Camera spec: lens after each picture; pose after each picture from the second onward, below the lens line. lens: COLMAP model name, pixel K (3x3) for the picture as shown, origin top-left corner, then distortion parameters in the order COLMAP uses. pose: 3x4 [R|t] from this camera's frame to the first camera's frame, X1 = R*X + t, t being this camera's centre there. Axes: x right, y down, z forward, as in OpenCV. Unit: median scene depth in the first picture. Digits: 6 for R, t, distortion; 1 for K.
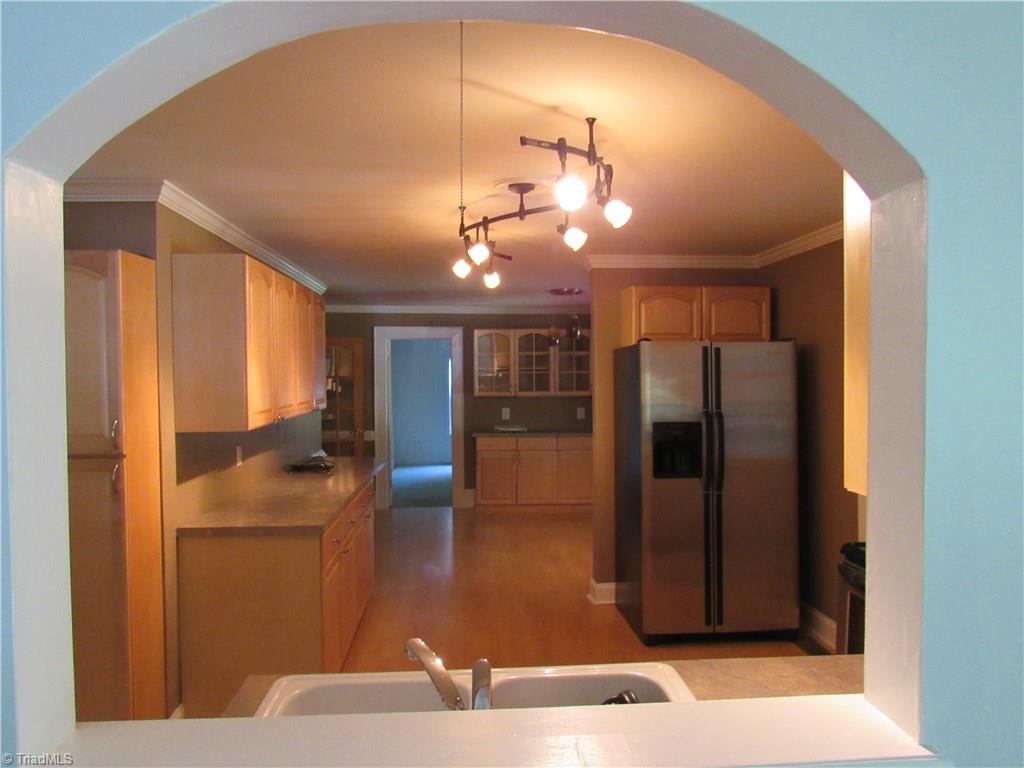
lens RADIAL K [[734.3, 0, 518.8], [0, 734.3, 384.3], [0, 0, 1]] dist [-0.031645, 0.012834]
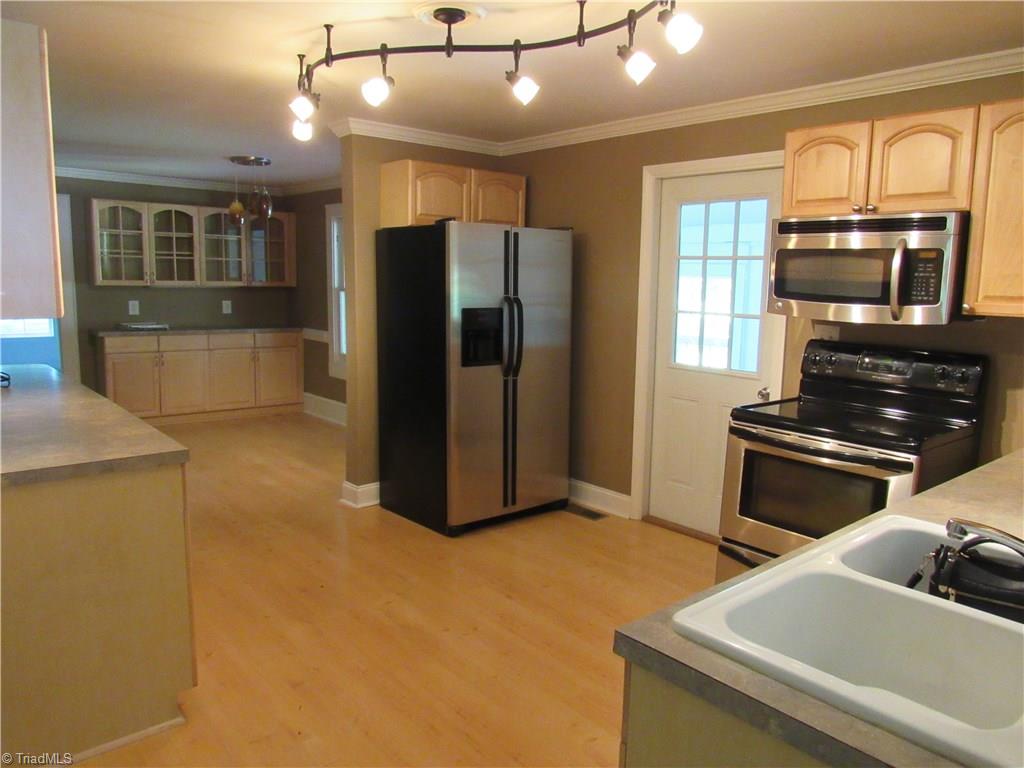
lens RADIAL K [[734.3, 0, 513.9], [0, 734.3, 384.7], [0, 0, 1]] dist [-0.031645, 0.012834]
pose [[0.808212, -0.063975, 0.585407, -0.282847], [-0.016339, 0.991263, 0.130885, 0.021401], [-0.588665, -0.115348, 0.800105, 0.164086]]
